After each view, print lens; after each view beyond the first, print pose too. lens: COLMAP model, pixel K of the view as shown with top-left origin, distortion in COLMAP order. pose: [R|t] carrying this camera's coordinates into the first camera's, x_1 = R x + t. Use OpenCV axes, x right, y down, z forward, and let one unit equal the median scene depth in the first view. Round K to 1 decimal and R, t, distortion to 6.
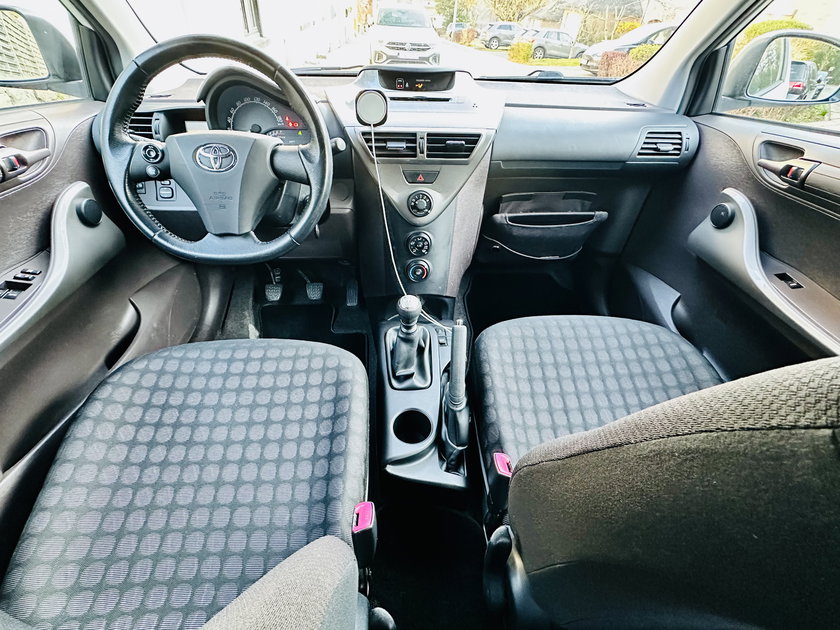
lens RADIAL K [[390.5, 0, 420.8], [0, 390.5, 334.3], [0, 0, 1]] dist [-0.001341, -0.000415]
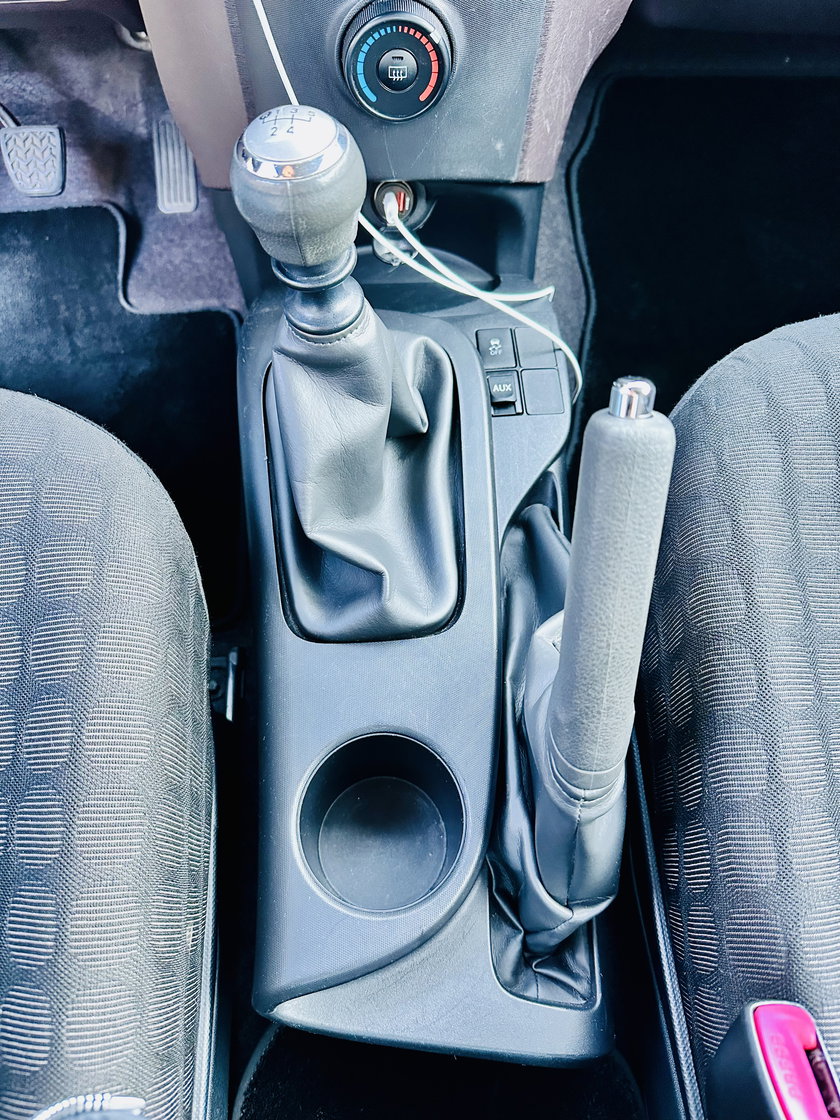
lens RADIAL K [[791.9, 0, 432.2], [0, 791.9, 563.0], [0, 0, 1]] dist [-0.027351, -0.002143]
pose [[0.999947, -0.009723, 0.003515, 0.008464], [0.007626, 0.923198, 0.384248, -0.087611], [-0.006981, -0.384201, 0.923223, 0.591139]]
